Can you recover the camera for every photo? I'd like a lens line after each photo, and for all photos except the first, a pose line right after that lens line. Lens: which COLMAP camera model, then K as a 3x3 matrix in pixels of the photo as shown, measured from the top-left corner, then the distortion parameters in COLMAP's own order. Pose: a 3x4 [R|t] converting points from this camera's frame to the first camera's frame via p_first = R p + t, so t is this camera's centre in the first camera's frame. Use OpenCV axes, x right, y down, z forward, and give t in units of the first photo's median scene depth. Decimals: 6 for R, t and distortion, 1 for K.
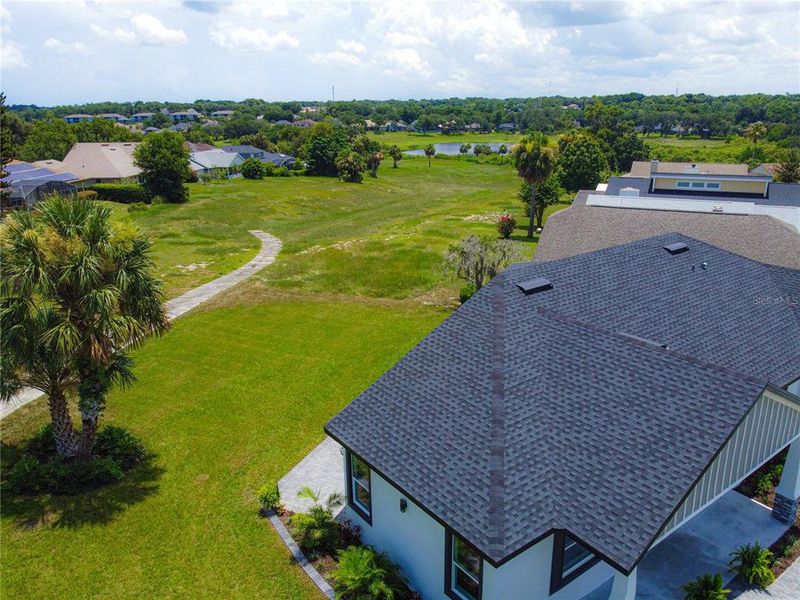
lens RADIAL K [[608.2, 0, 398.7], [0, 608.2, 306.2], [0, 0, 1]] dist [-0.004489, -0.002998]
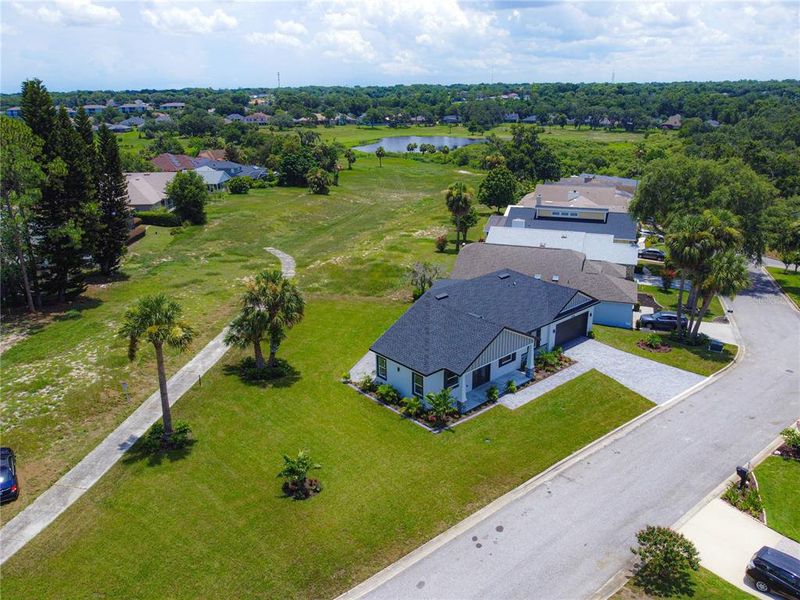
lens RADIAL K [[608.2, 0, 396.9], [0, 608.2, 299.6], [0, 0, 1]] dist [-0.004489, -0.002998]
pose [[0.996554, -0.028812, 0.077775, -0.027021], [0.027558, 0.999473, 0.017155, -0.010485], [-0.078229, -0.014953, 0.996823, -0.245850]]
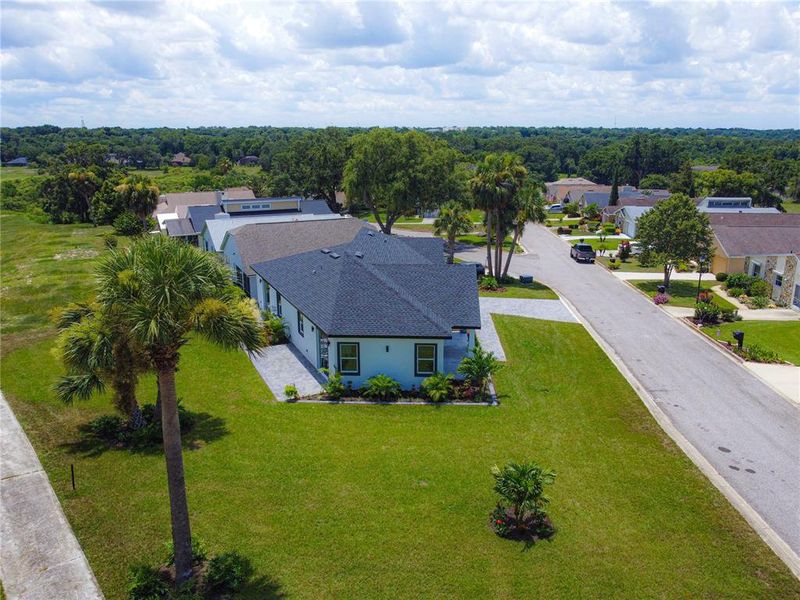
lens RADIAL K [[608.2, 0, 396.5], [0, 608.2, 302.0], [0, 0, 1]] dist [-0.004489, -0.002998]
pose [[0.641861, -0.197184, 0.741035, -0.179181], [0.236710, 0.970128, 0.053113, 0.005818], [-0.729372, 0.141319, 0.669362, -0.060420]]
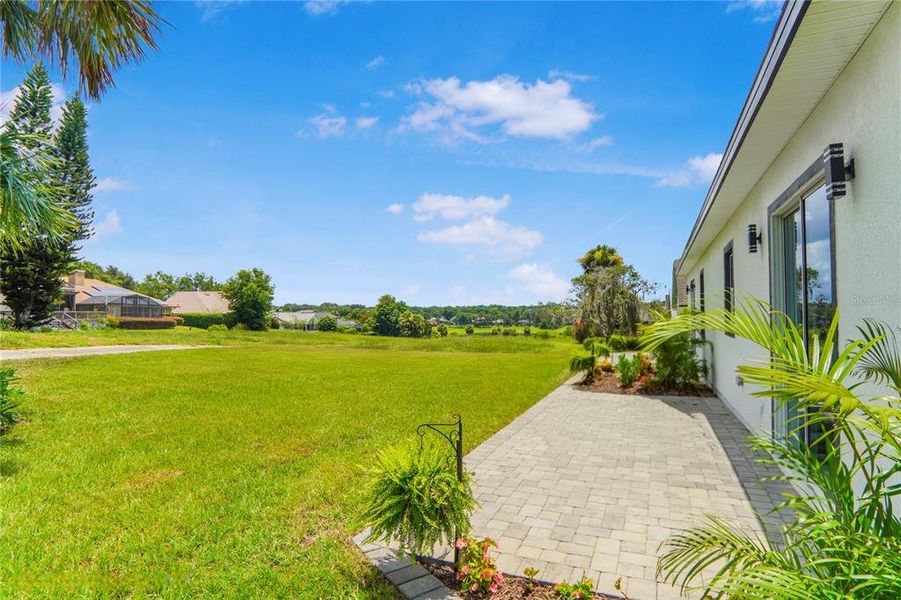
lens RADIAL K [[480.0, 0, 448.6], [0, 480.0, 309.5], [0, 0, 1]] dist [-0.032678, 0.002256]
pose [[0.999727, 0.007462, 0.022133, -0.029389], [0.000048, 0.946930, -0.321440, 0.043329], [-0.023357, 0.321353, 0.946671, 0.118015]]
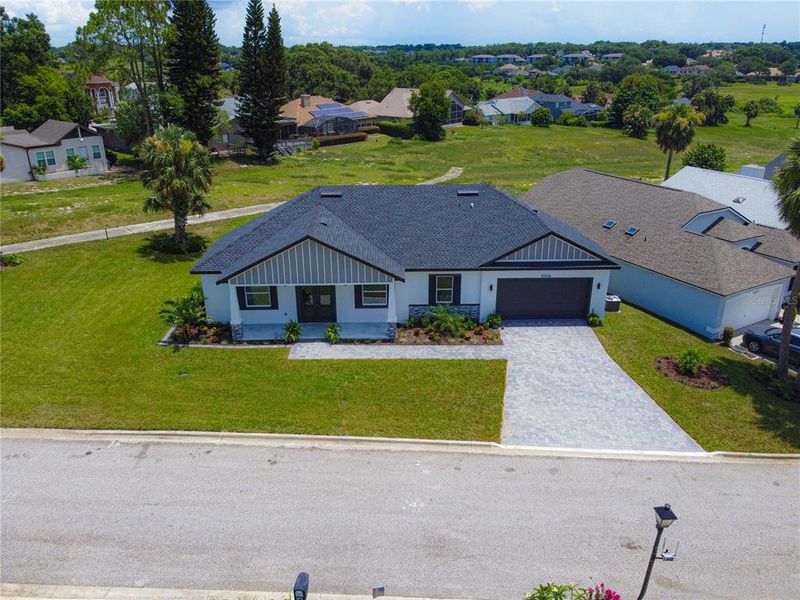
lens RADIAL K [[608.2, 0, 399.2], [0, 608.2, 299.5], [0, 0, 1]] dist [-0.004489, -0.002998]
pose [[0.815751, 0.228308, -0.531437, 0.221959], [-0.186483, 0.973551, 0.131993, -0.000507], [0.547516, -0.008569, 0.836751, -0.073890]]
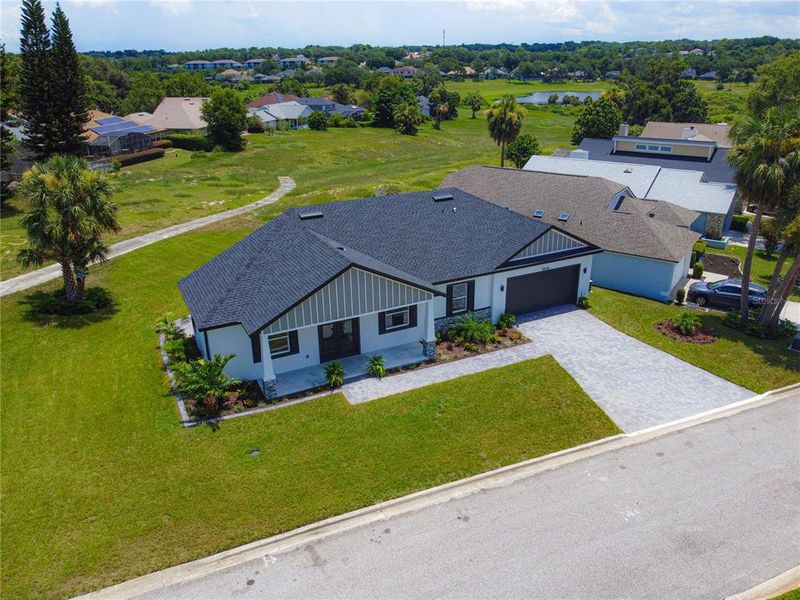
lens RADIAL K [[608.2, 0, 398.1], [0, 608.2, 300.5], [0, 0, 1]] dist [-0.004489, -0.002998]
pose [[0.984458, 0.064249, -0.163446, 0.113079], [-0.052037, 0.995599, 0.077937, 0.008847], [0.167734, -0.068221, 0.983469, -0.099260]]
